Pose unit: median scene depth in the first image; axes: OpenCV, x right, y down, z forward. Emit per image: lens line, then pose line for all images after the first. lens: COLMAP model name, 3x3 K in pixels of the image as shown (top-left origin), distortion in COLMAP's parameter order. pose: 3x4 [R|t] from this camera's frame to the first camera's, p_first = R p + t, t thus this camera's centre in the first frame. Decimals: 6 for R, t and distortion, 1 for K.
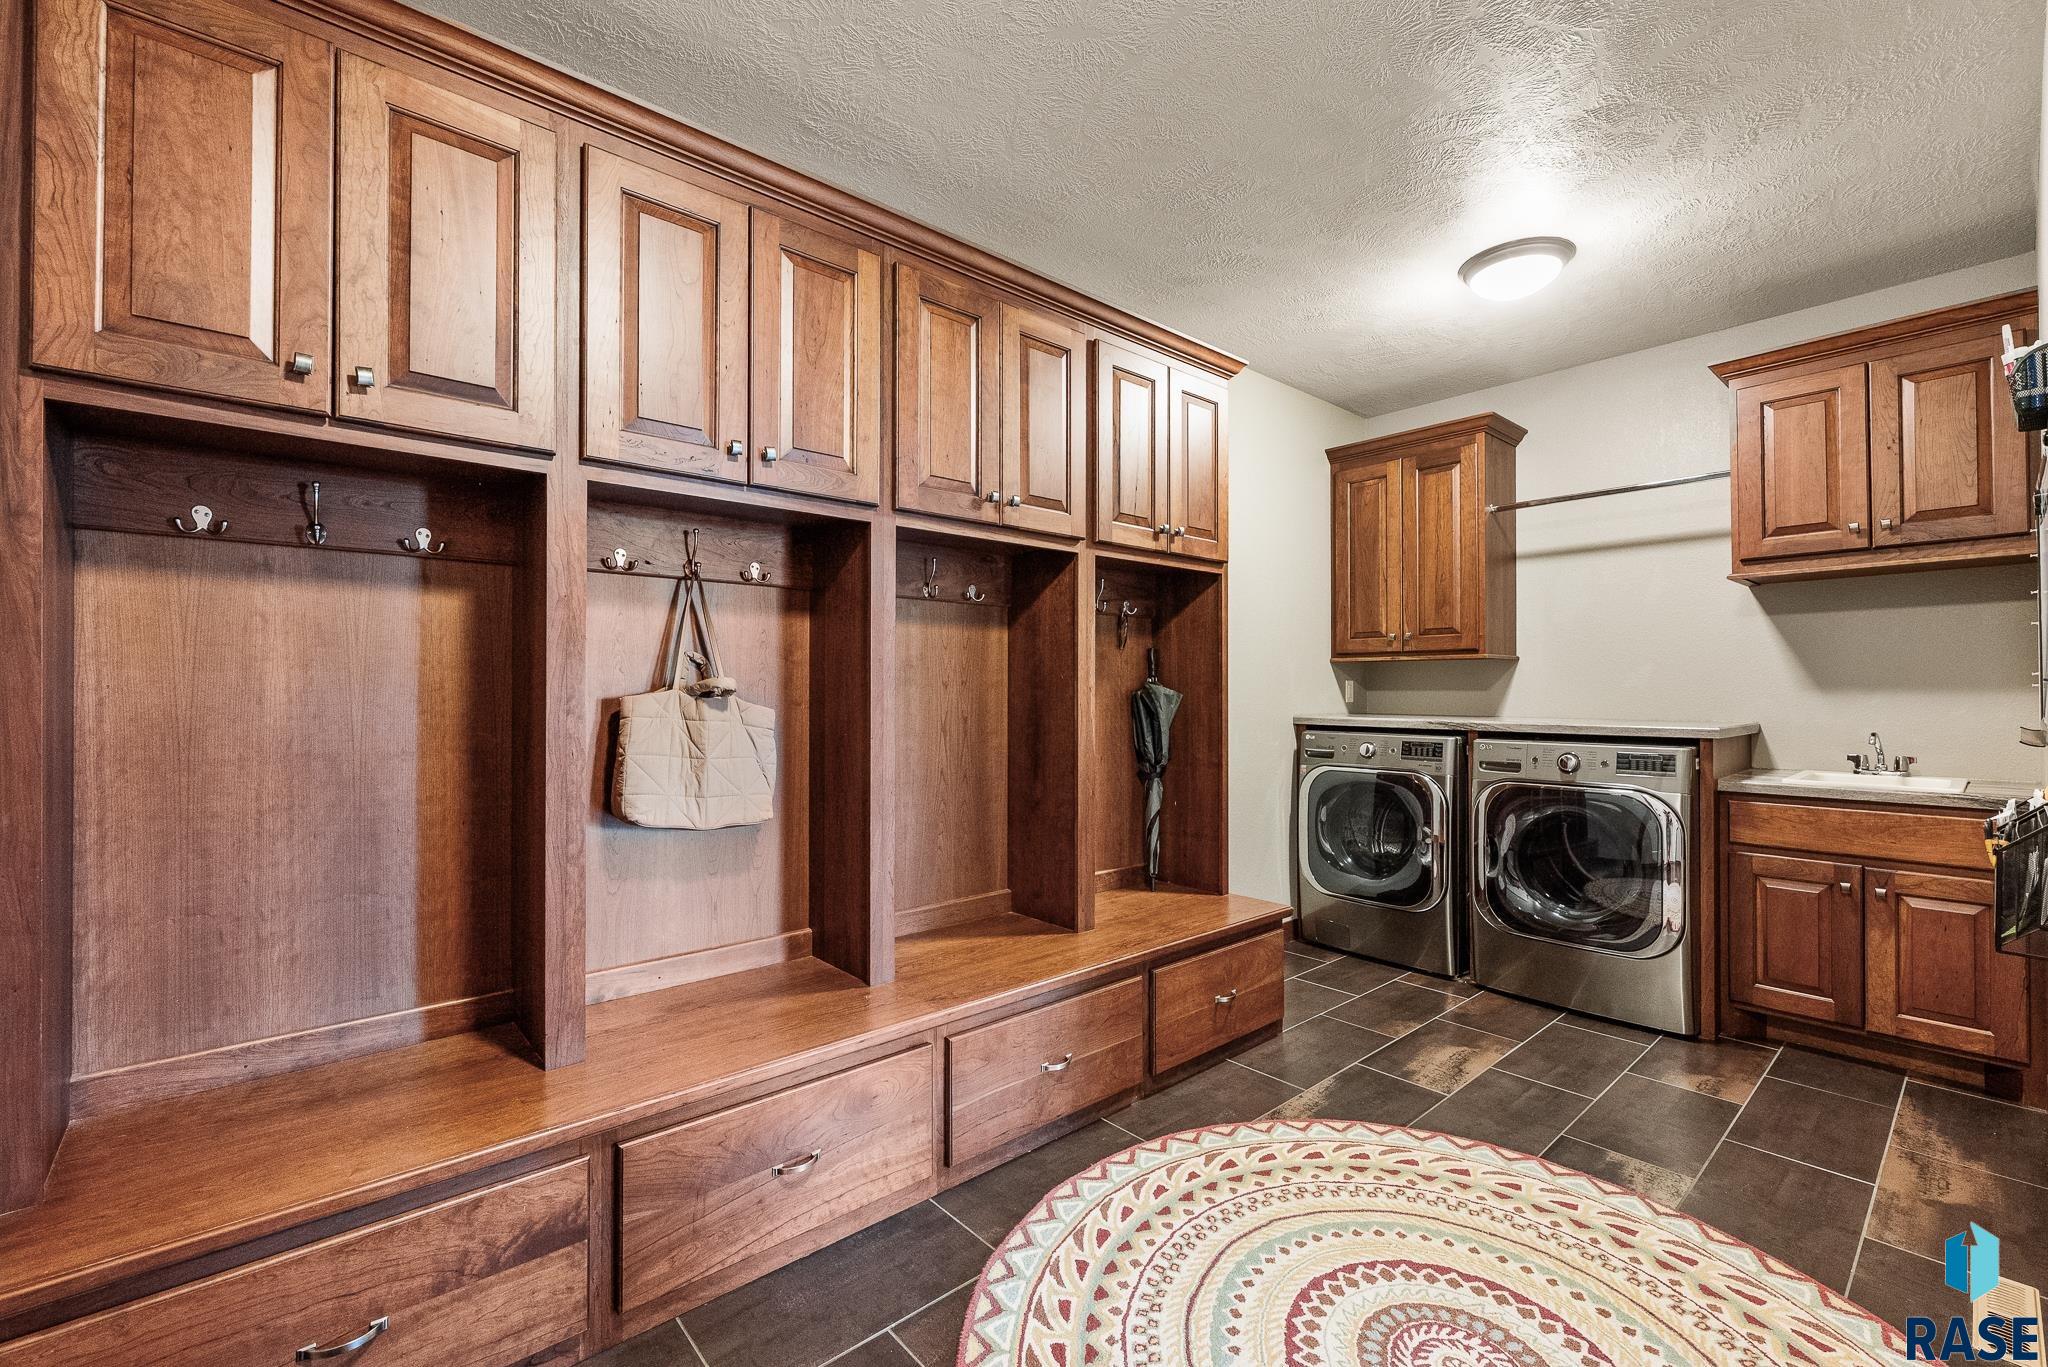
lens RADIAL K [[854.5, 0, 1016.6], [0, 854.5, 670.3], [0, 0, 1]] dist [0.000056, -0.000105]
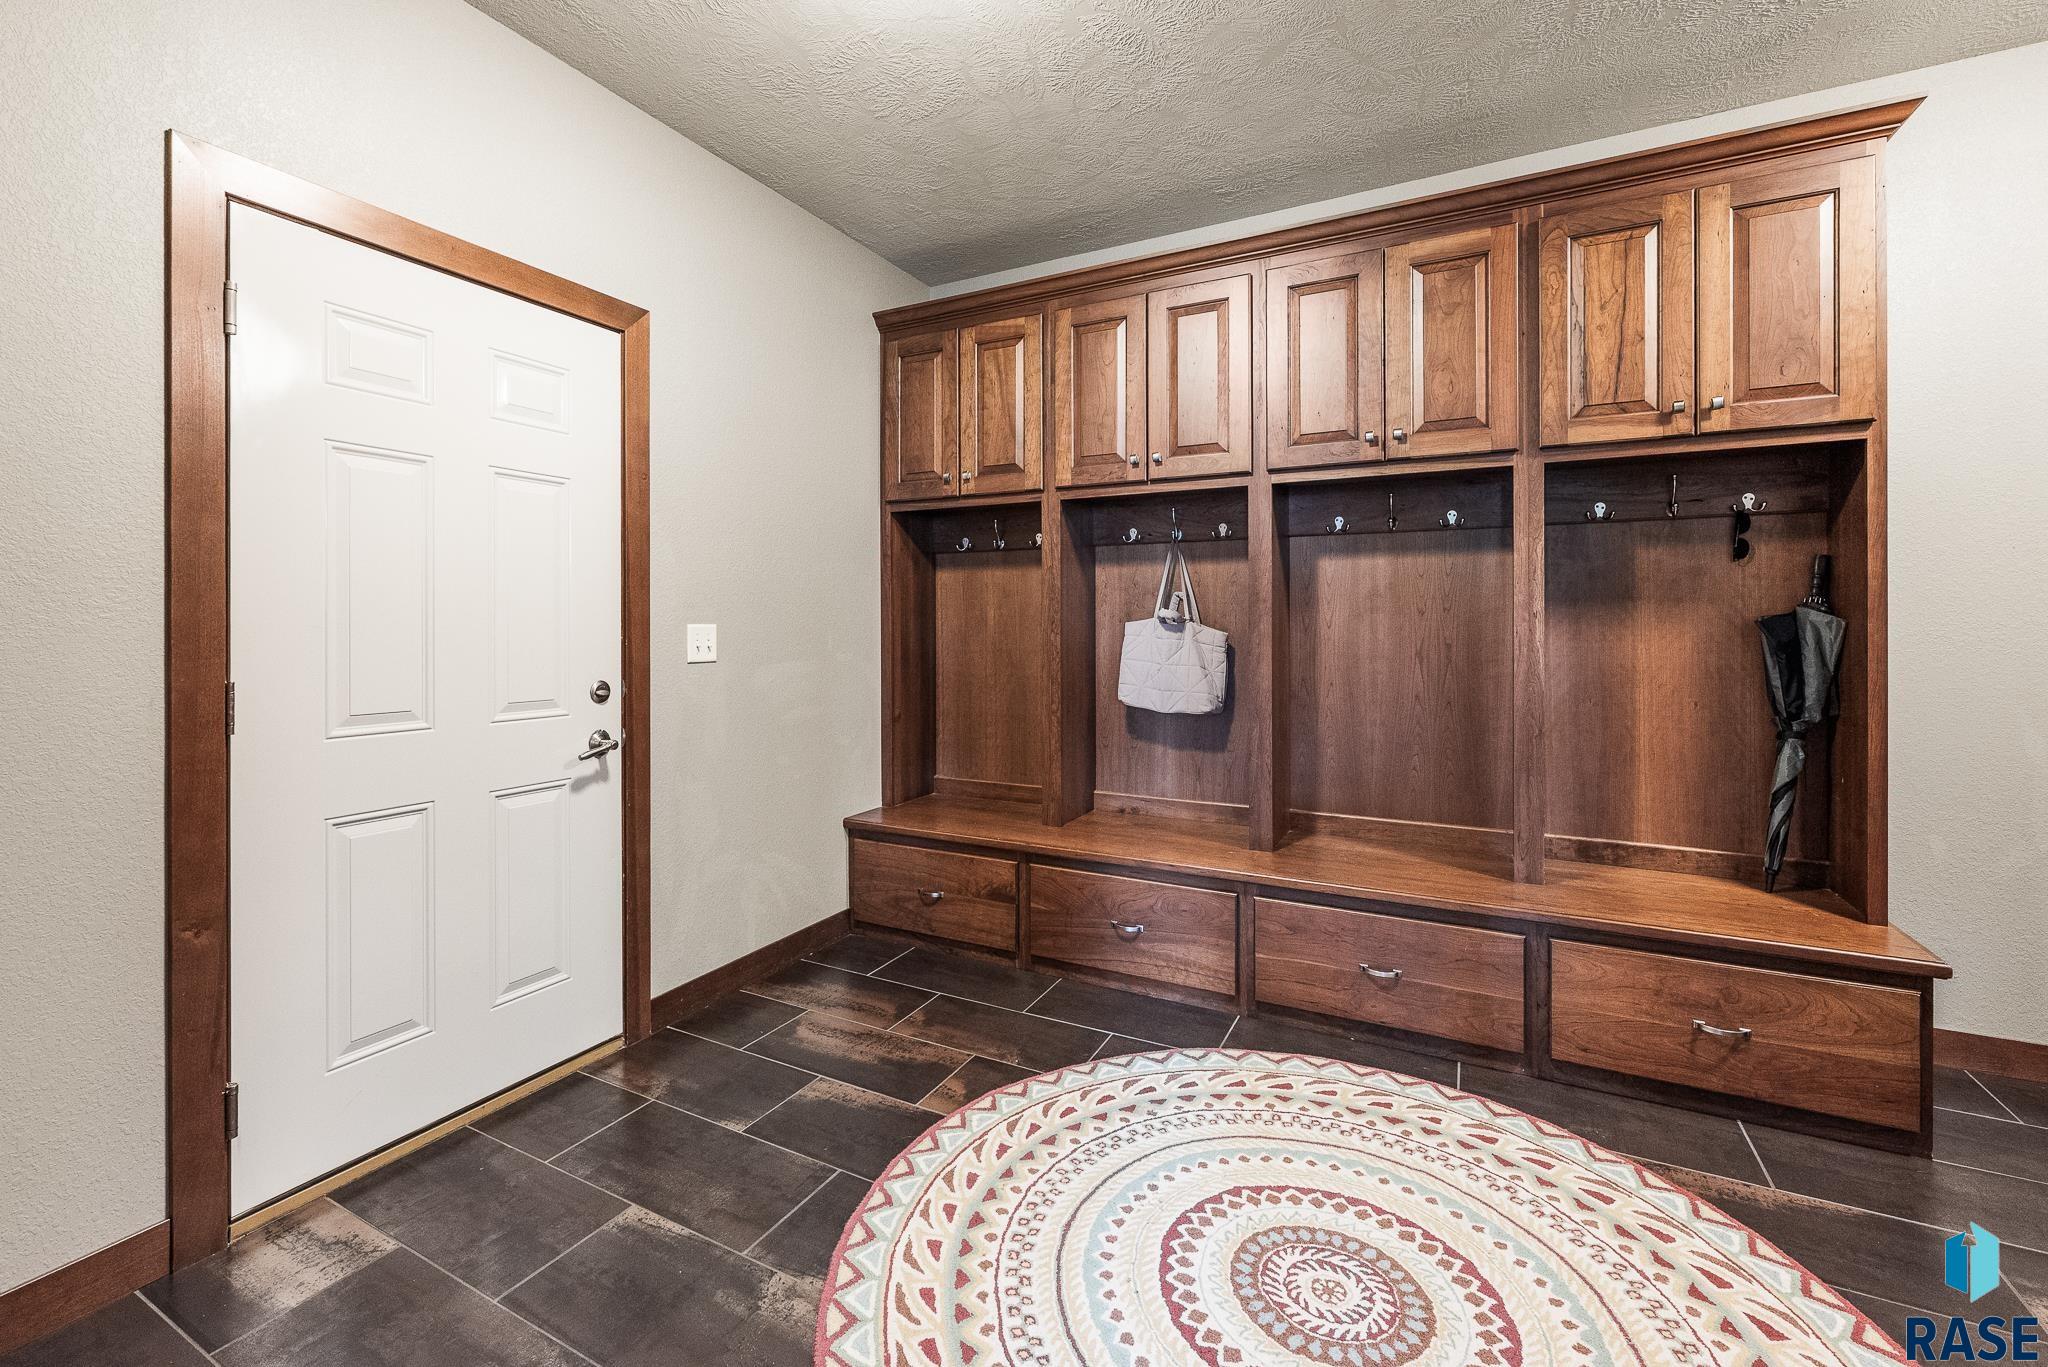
lens RADIAL K [[864.8, 0, 994.8], [0, 864.8, 598.8], [0, 0, 1]] dist [-0.000314, -0.000101]
pose [[0.358188, -0.024374, -0.933331, 0.630381], [0.026734, 0.999517, -0.015843, 0.003507], [0.933267, -0.019277, 0.358666, 0.130941]]
